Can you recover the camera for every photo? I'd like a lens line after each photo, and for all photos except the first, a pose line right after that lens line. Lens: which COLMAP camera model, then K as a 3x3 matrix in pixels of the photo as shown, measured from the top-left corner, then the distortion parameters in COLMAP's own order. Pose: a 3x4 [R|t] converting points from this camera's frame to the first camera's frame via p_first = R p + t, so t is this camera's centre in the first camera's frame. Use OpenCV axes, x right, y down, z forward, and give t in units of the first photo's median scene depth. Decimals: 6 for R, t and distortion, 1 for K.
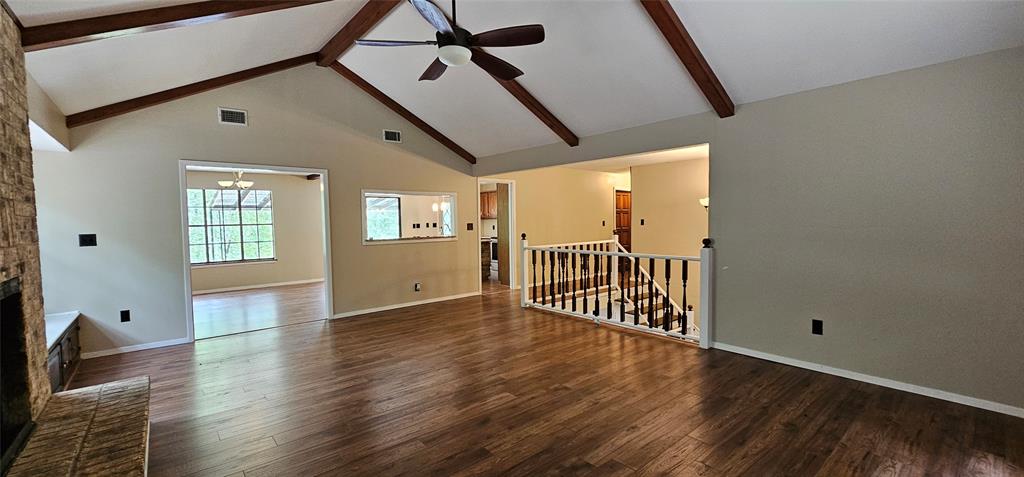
lens RADIAL K [[420.7, 0, 509.5], [0, 420.7, 240.8], [0, 0, 1]] dist [-0.000923, -0.000413]
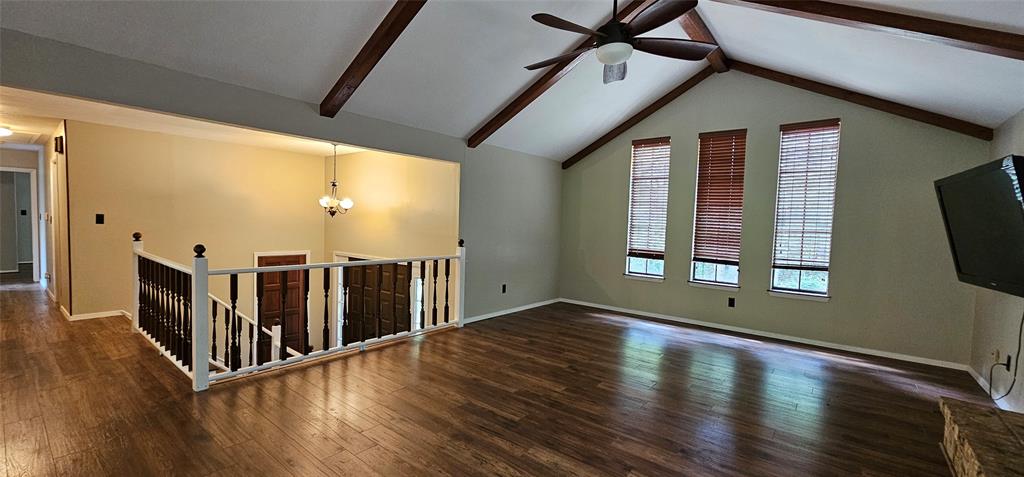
lens RADIAL K [[417.7, 0, 508.7], [0, 417.7, 236.0], [0, 0, 1]] dist [0.000131, -0.000042]
pose [[-0.183675, -0.024616, 0.982679, -0.819540], [0.028313, 0.999139, 0.030321, -0.051670], [-0.982579, 0.033392, -0.182820, 1.138811]]
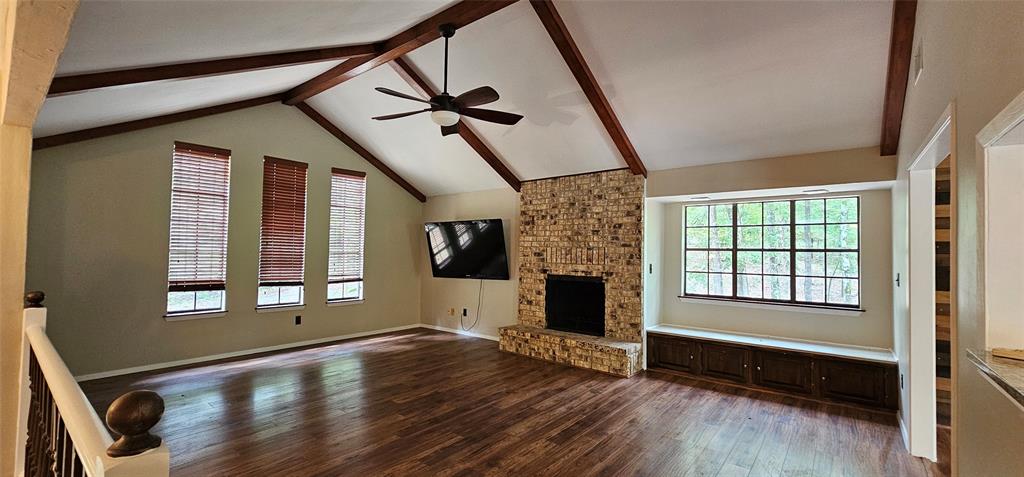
lens RADIAL K [[420.7, 0, 509.5], [0, 420.7, 240.8], [0, 0, 1]] dist [-0.000923, -0.000413]
pose [[-0.981929, -0.002632, -0.189233, -0.069466], [-0.008559, 0.999498, 0.030509, -0.104951], [0.189057, 0.031577, -0.981458, 1.773862]]
